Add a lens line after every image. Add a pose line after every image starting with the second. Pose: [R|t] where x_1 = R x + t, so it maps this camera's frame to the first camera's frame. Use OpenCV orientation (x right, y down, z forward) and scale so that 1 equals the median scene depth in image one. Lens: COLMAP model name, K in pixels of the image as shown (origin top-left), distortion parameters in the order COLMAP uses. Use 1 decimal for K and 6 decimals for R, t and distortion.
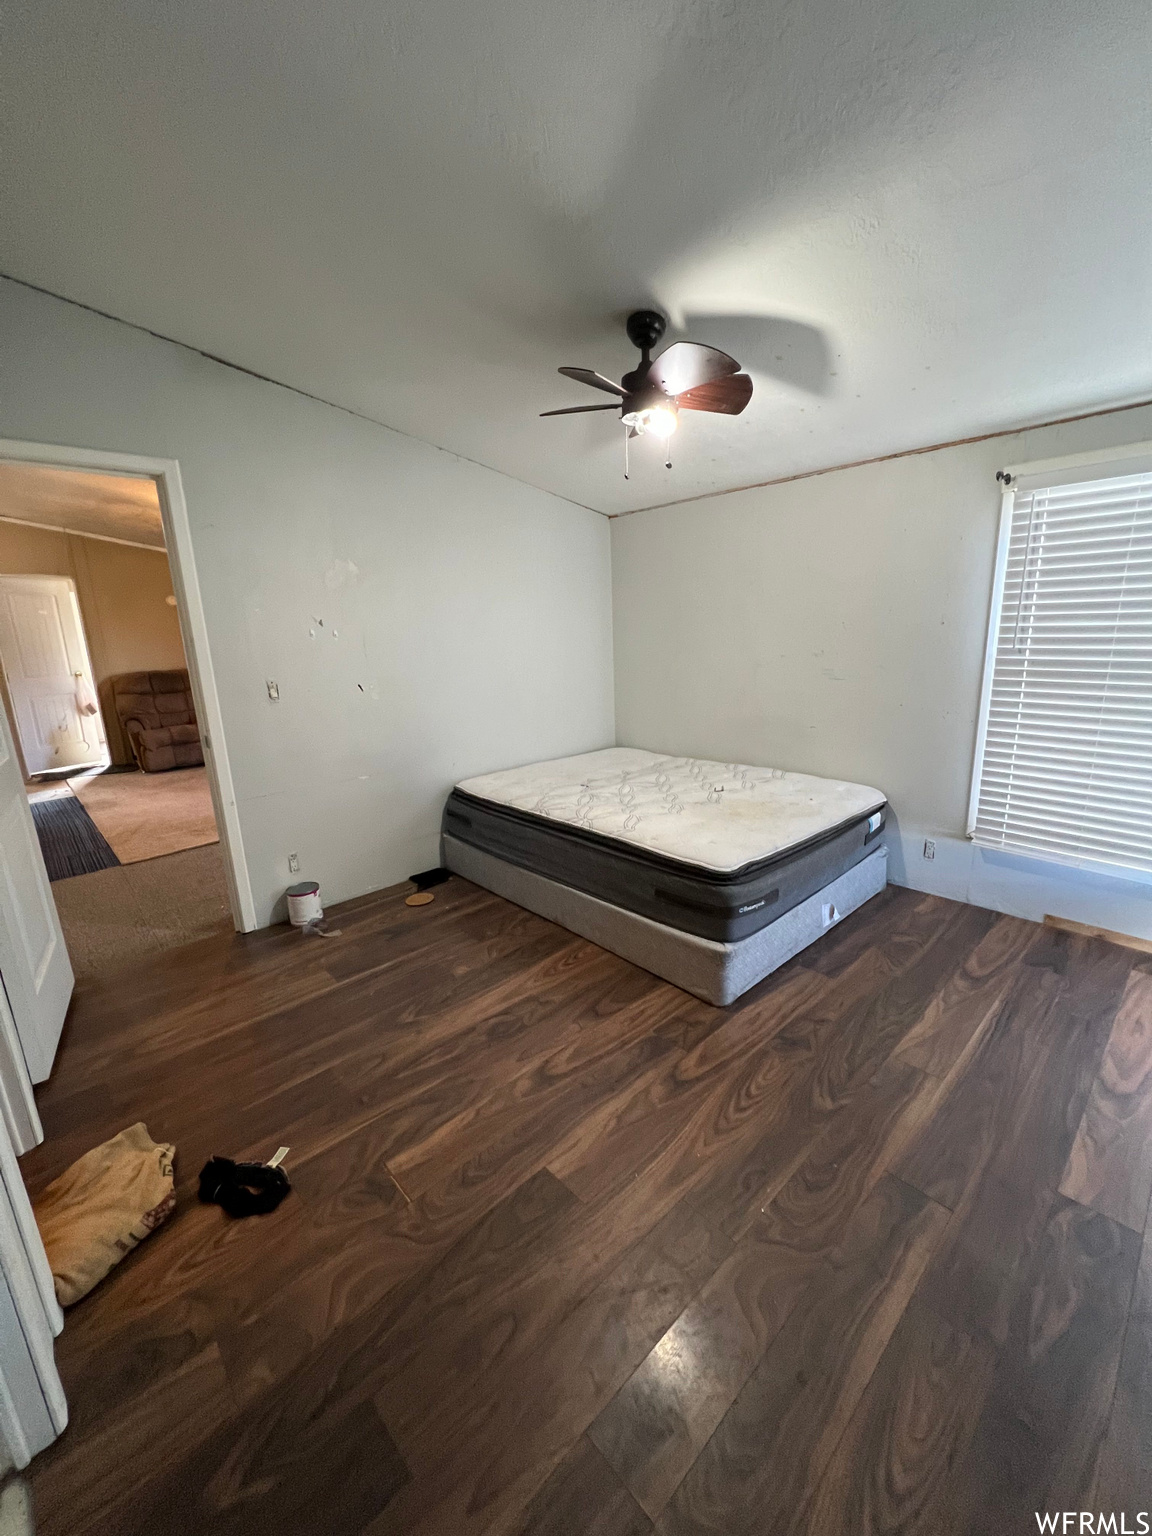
lens RADIAL K [[612.5, 0, 577.8], [0, 612.5, 767.9], [0, 0, 1]] dist [0.000899, 0.000322]
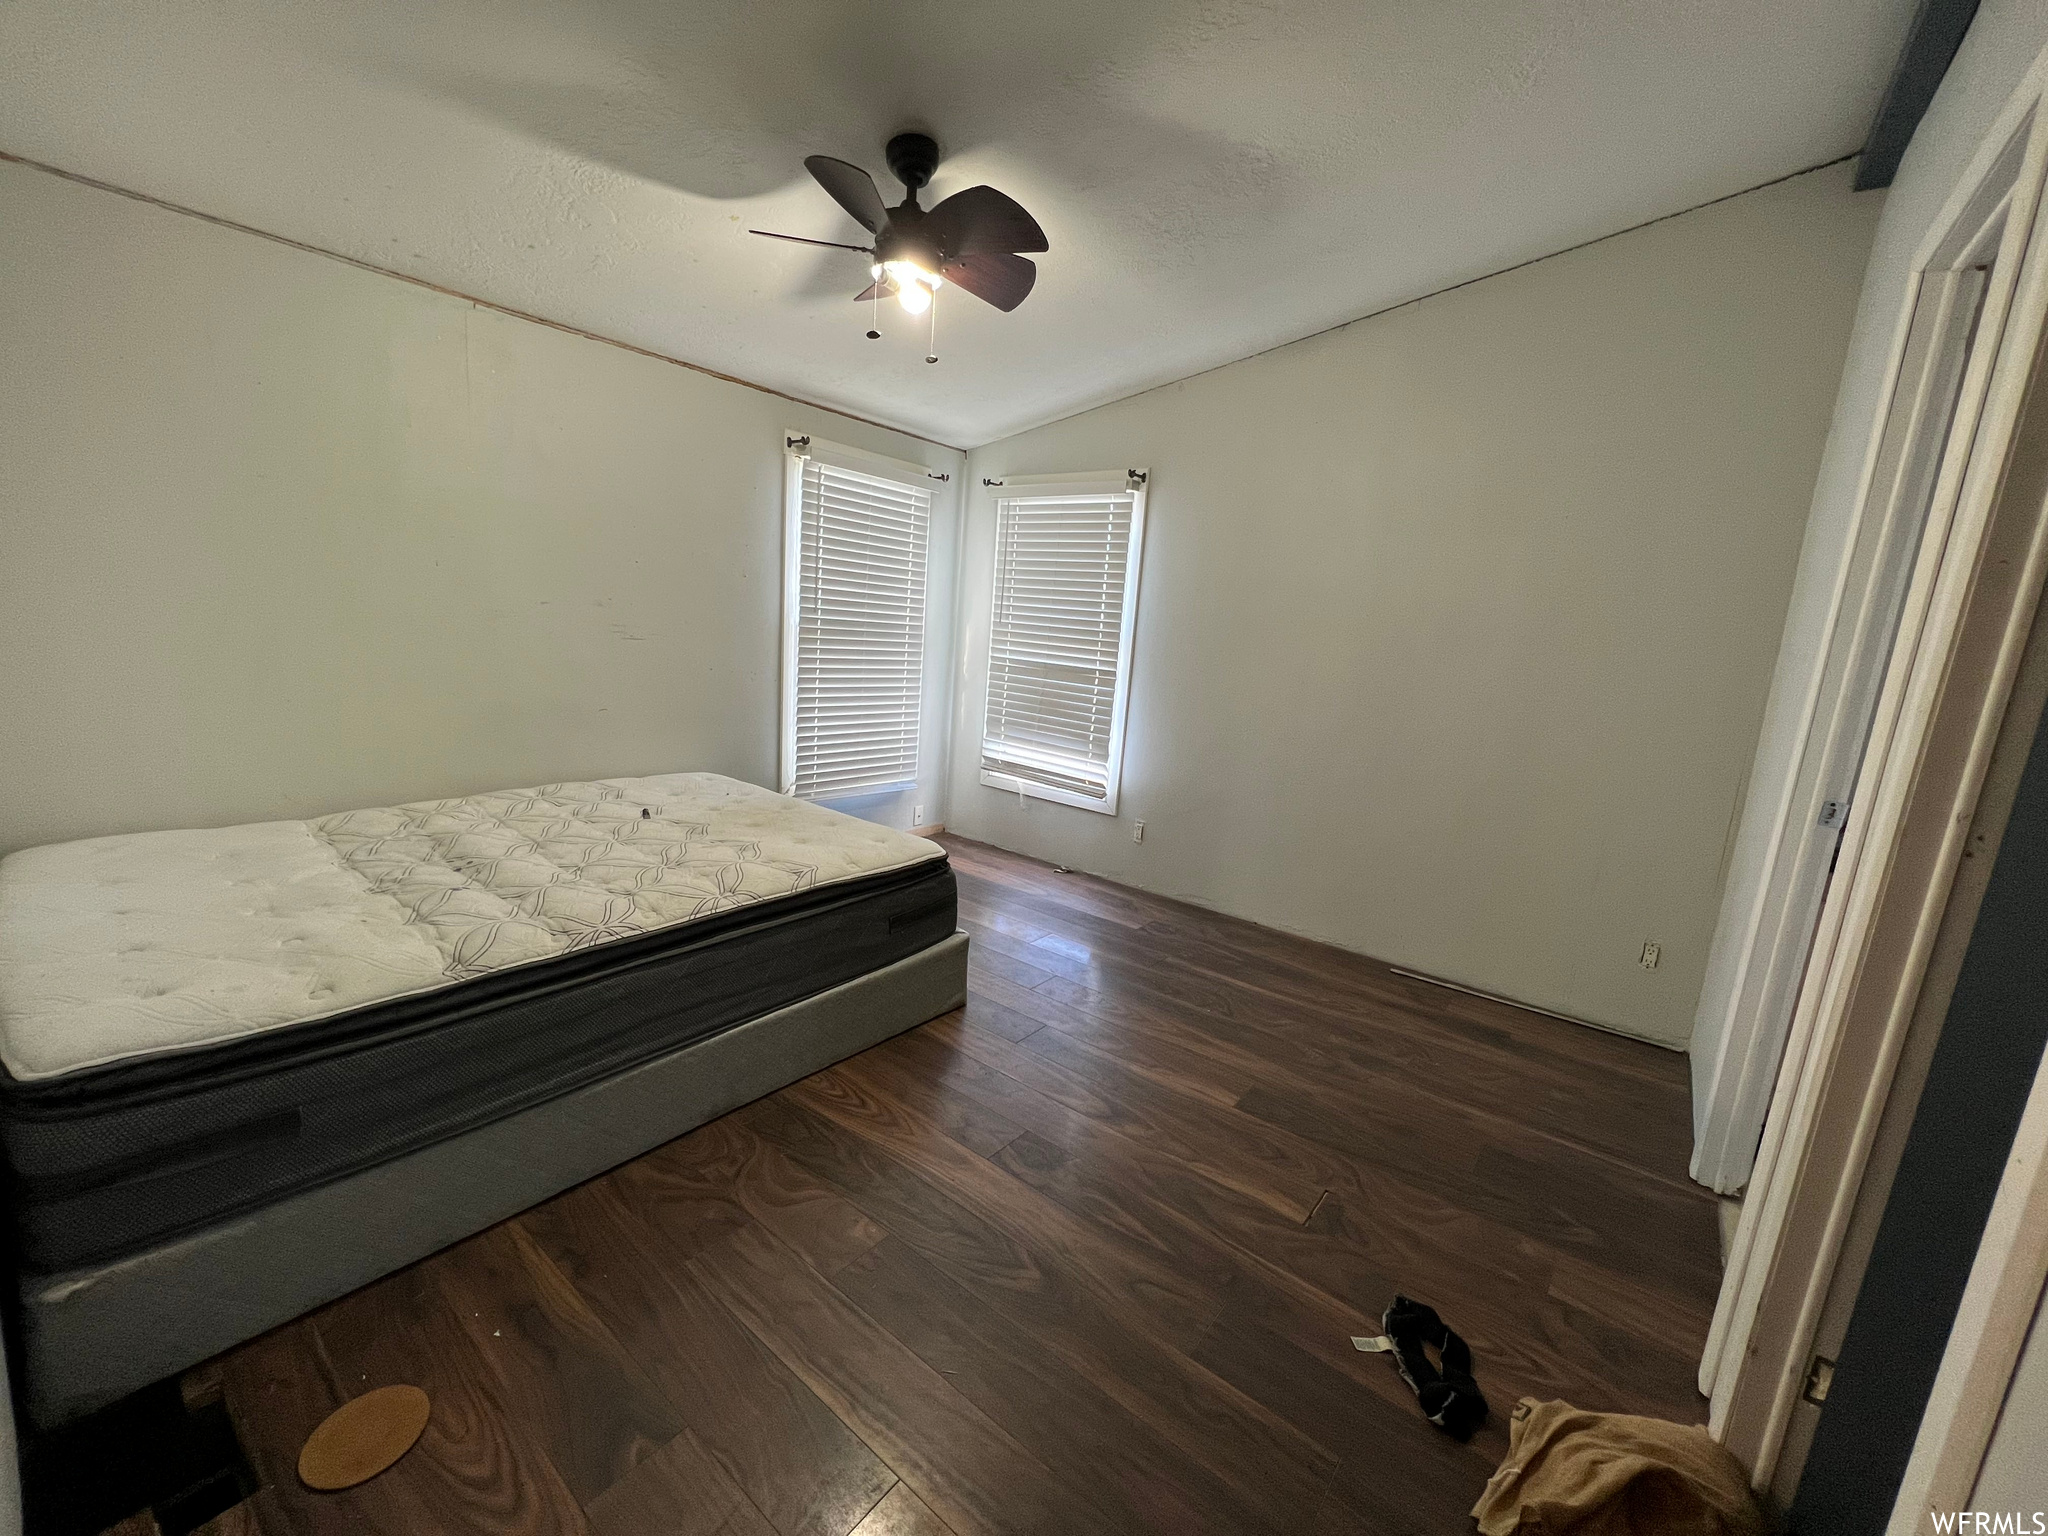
lens RADIAL K [[816.7, 0, 1024.0], [0, 816.7, 768.0], [0, 0, 1]] dist [0.000899, 0.000322]
pose [[-0.160914, -0.150317, 0.975455, -0.830912], [0.158917, 0.971492, 0.175921, -0.125502], [-0.974090, 0.183325, -0.132438, 0.952524]]
